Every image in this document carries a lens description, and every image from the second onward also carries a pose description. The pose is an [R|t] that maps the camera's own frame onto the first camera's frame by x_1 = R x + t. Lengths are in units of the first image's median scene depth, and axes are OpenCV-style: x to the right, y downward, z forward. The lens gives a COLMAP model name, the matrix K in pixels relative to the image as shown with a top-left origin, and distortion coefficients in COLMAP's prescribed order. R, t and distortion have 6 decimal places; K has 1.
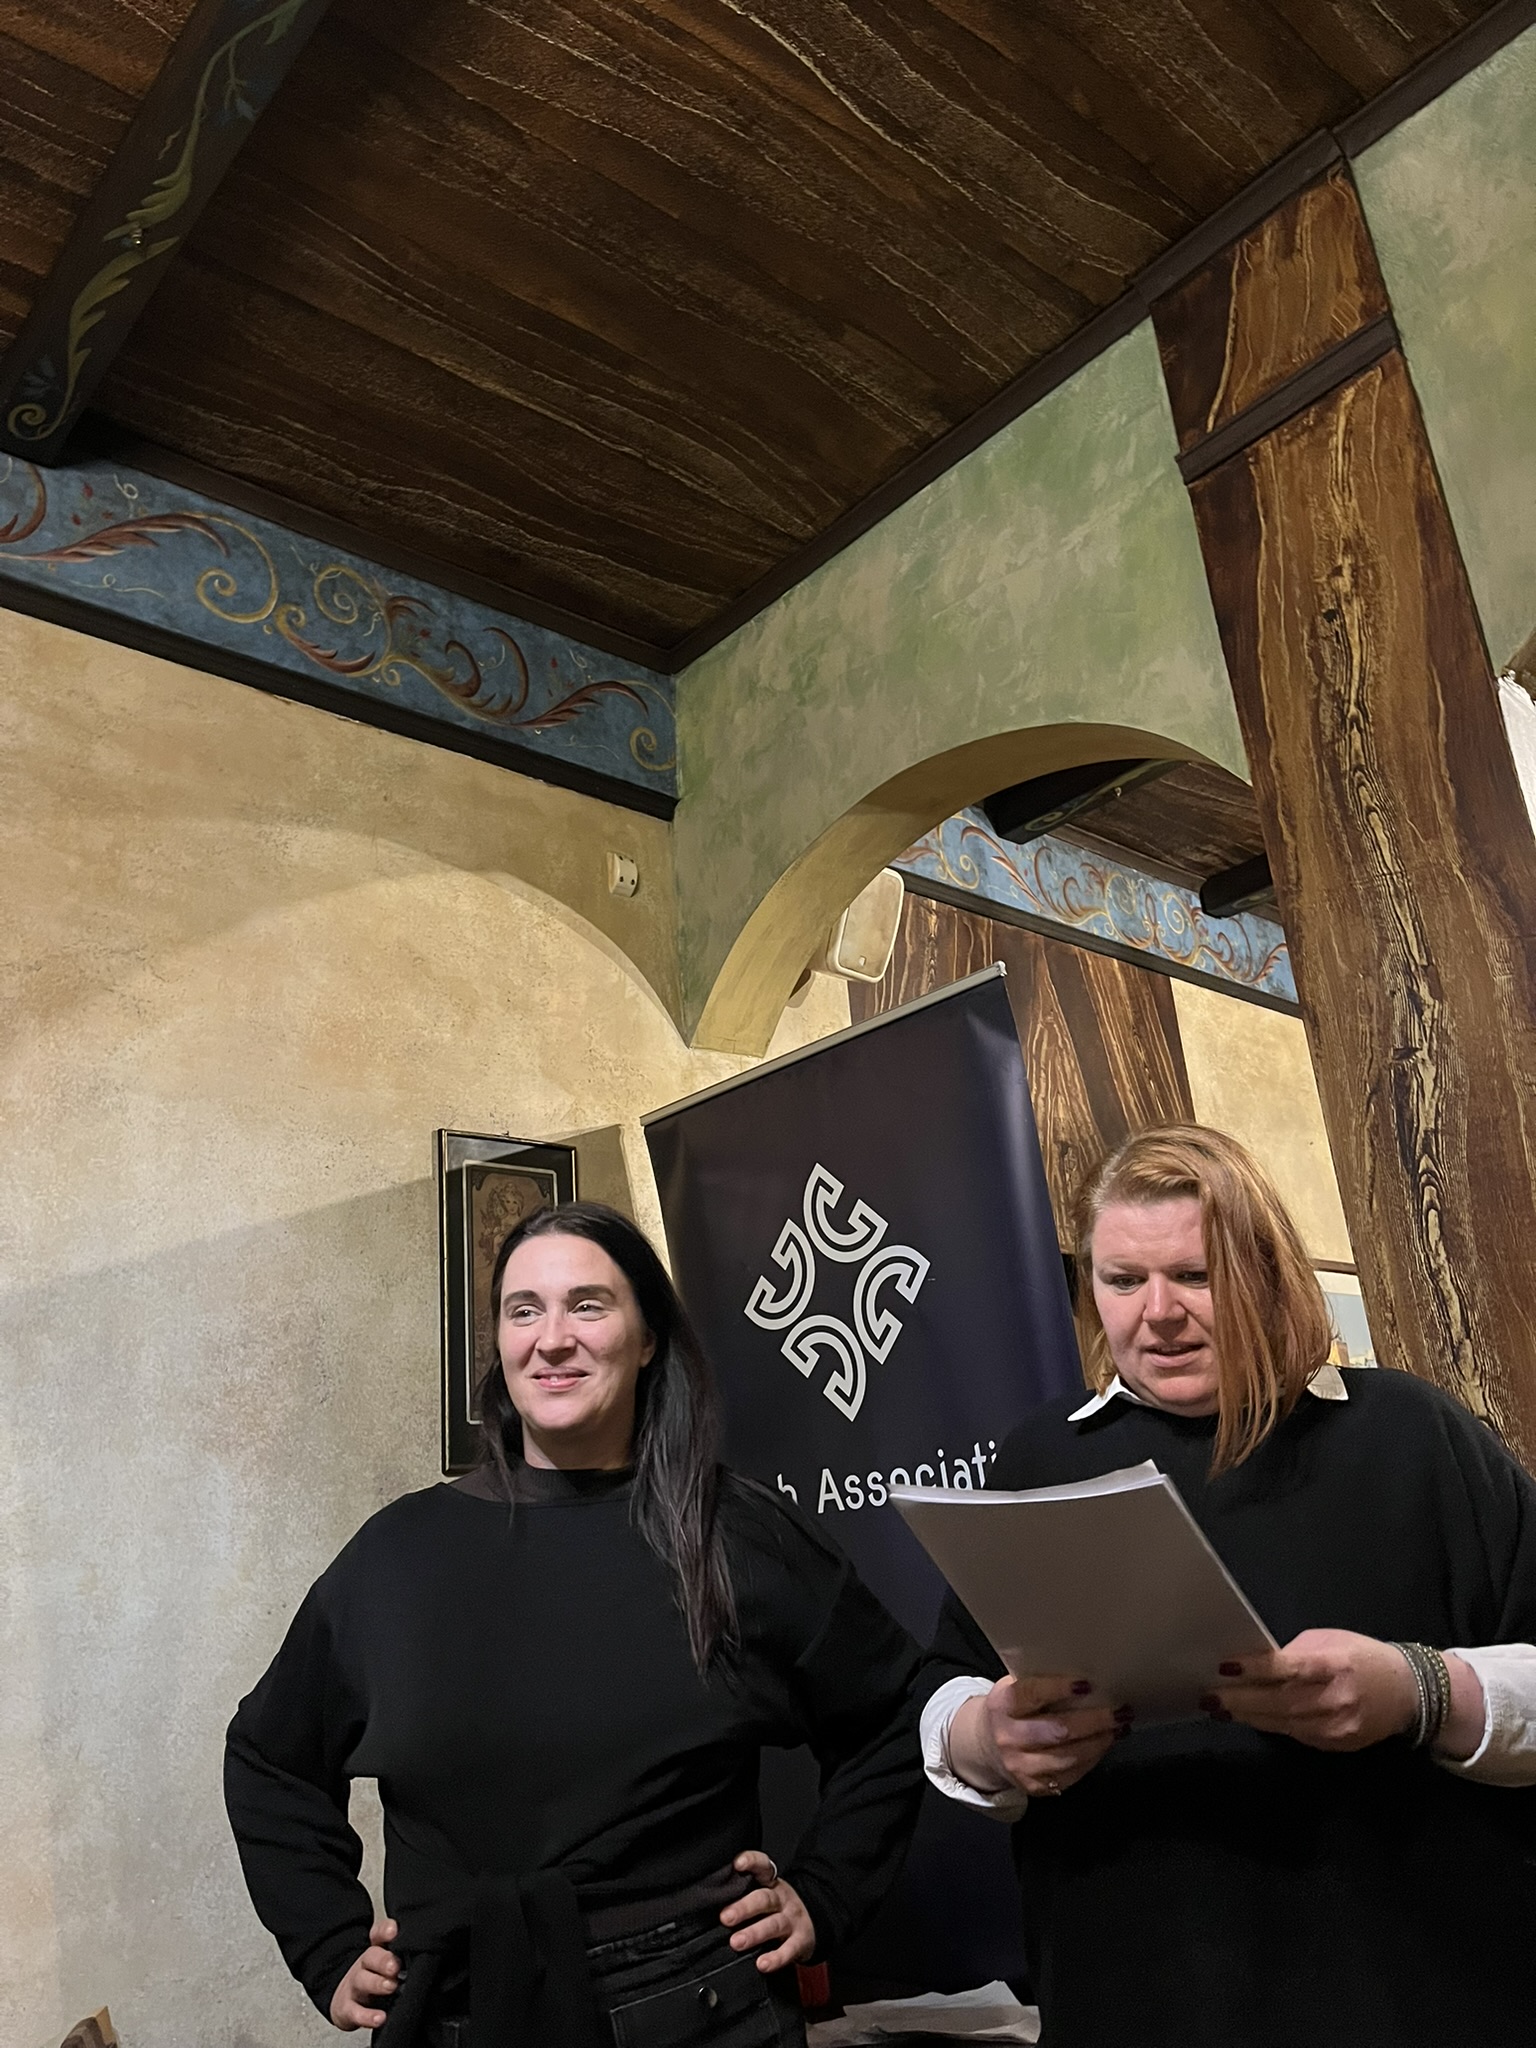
lens RADIAL K [[1557.4, 0, 749.0], [0, 1557.4, 1032.5], [0, 0, 1]] dist [0.067451, -0.081488]
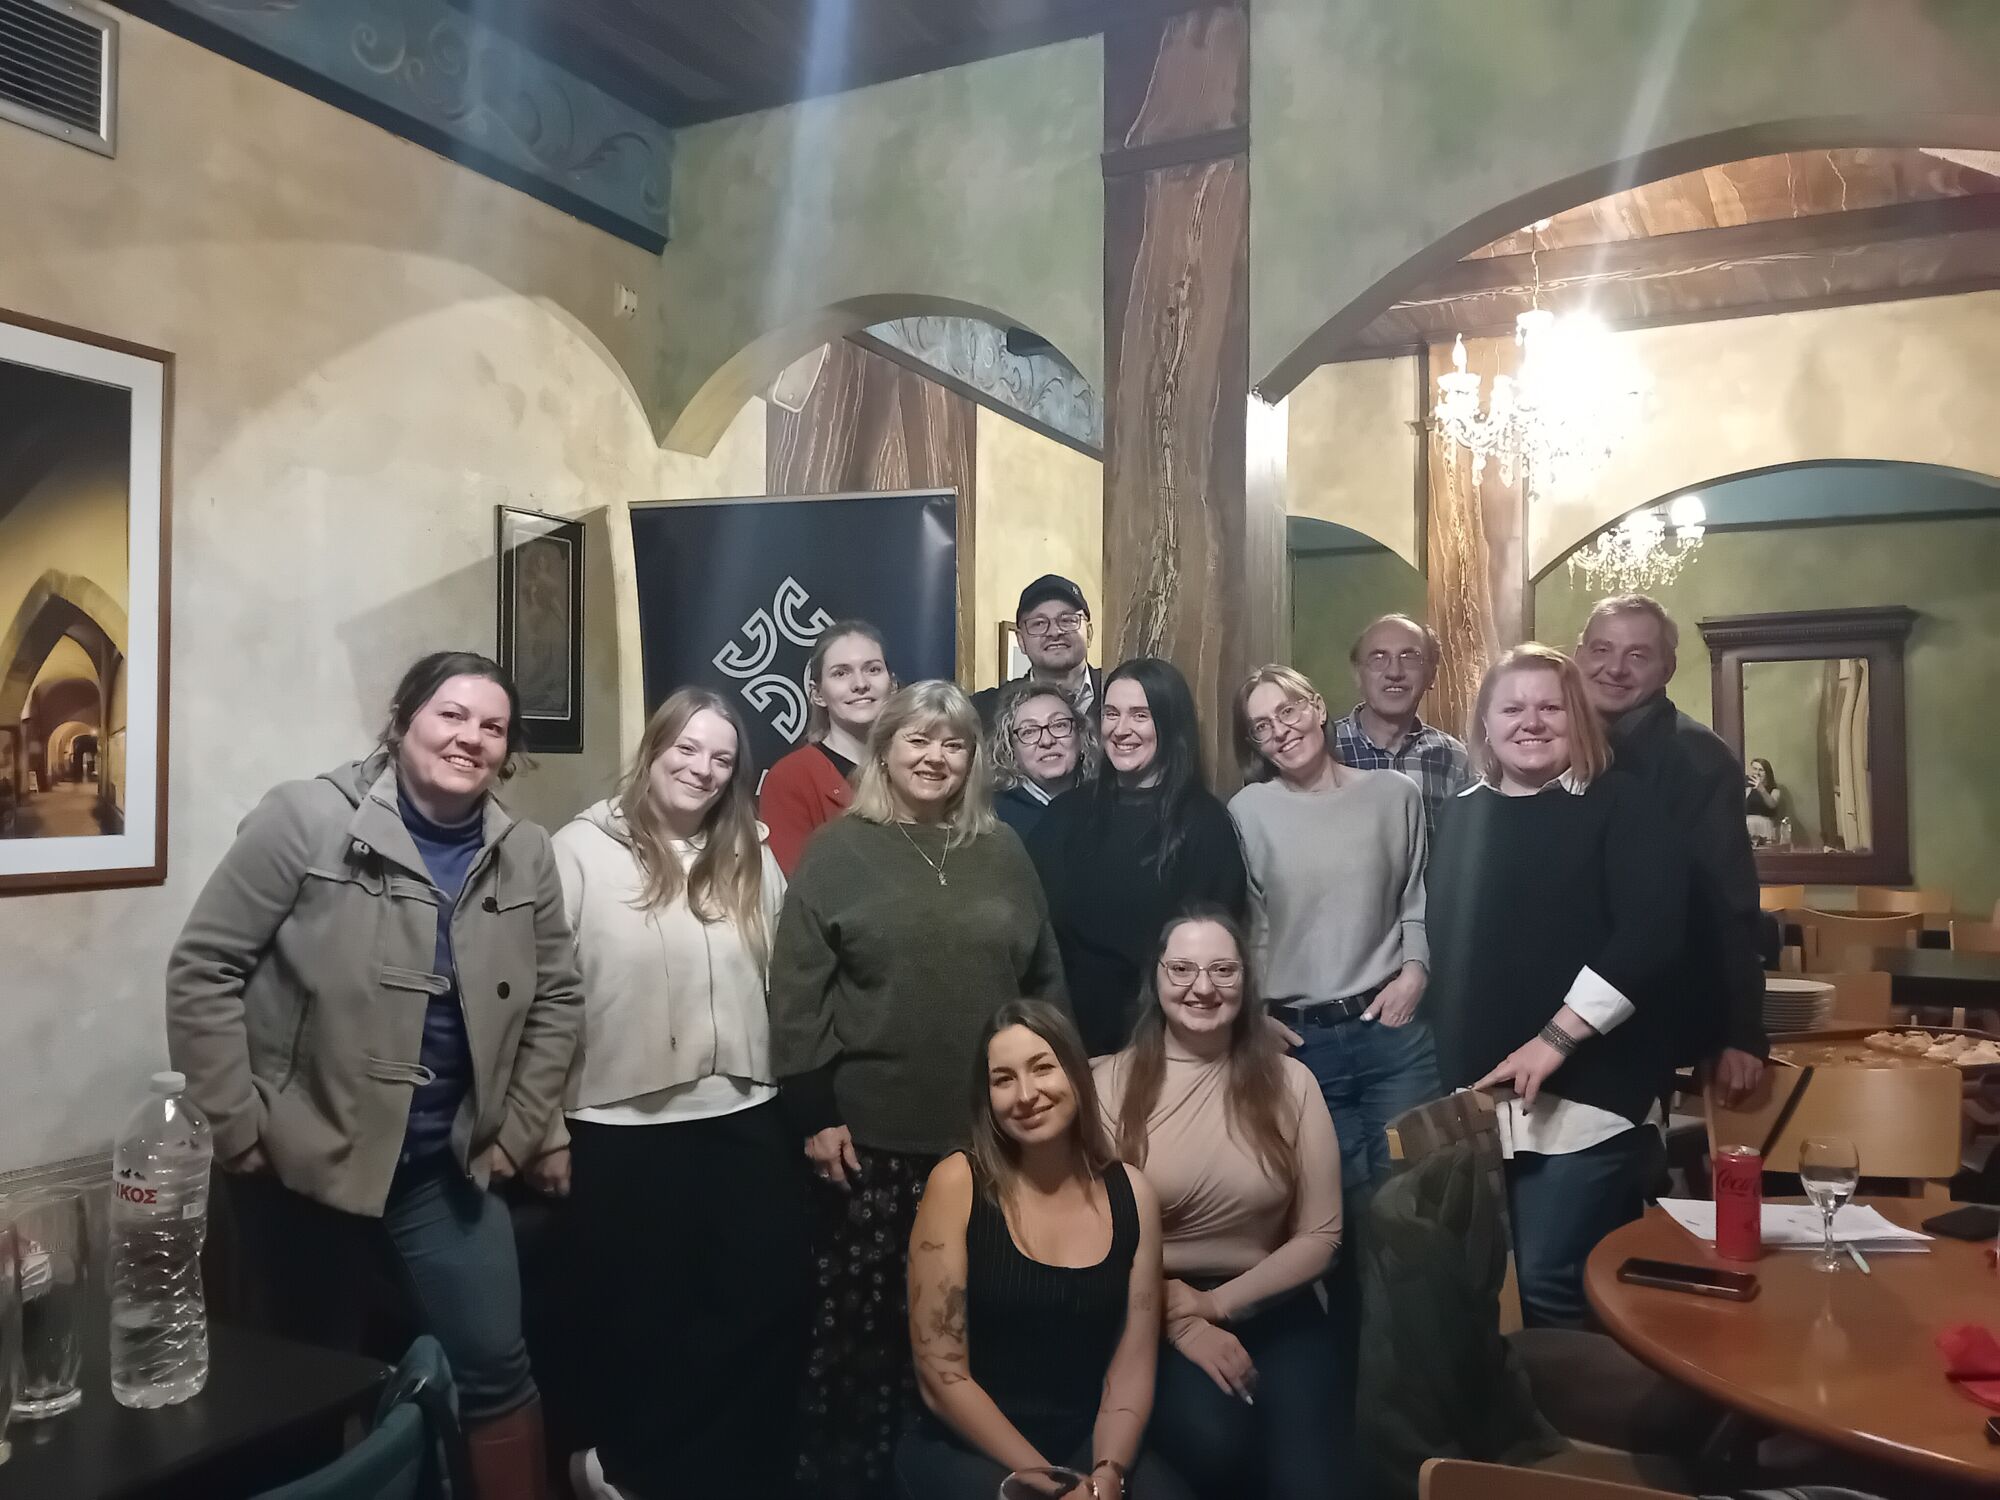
lens RADIAL K [[1611.3, 0, 1000.0], [0, 1611.3, 750.0], [0, 0, 1]] dist [0.001010, -0.004179]
pose [[0.919523, 0.094255, 0.381567, -0.298102], [-0.208953, 0.939489, 0.271475, -0.199356], [-0.332890, -0.329357, 0.883577, -0.431846]]
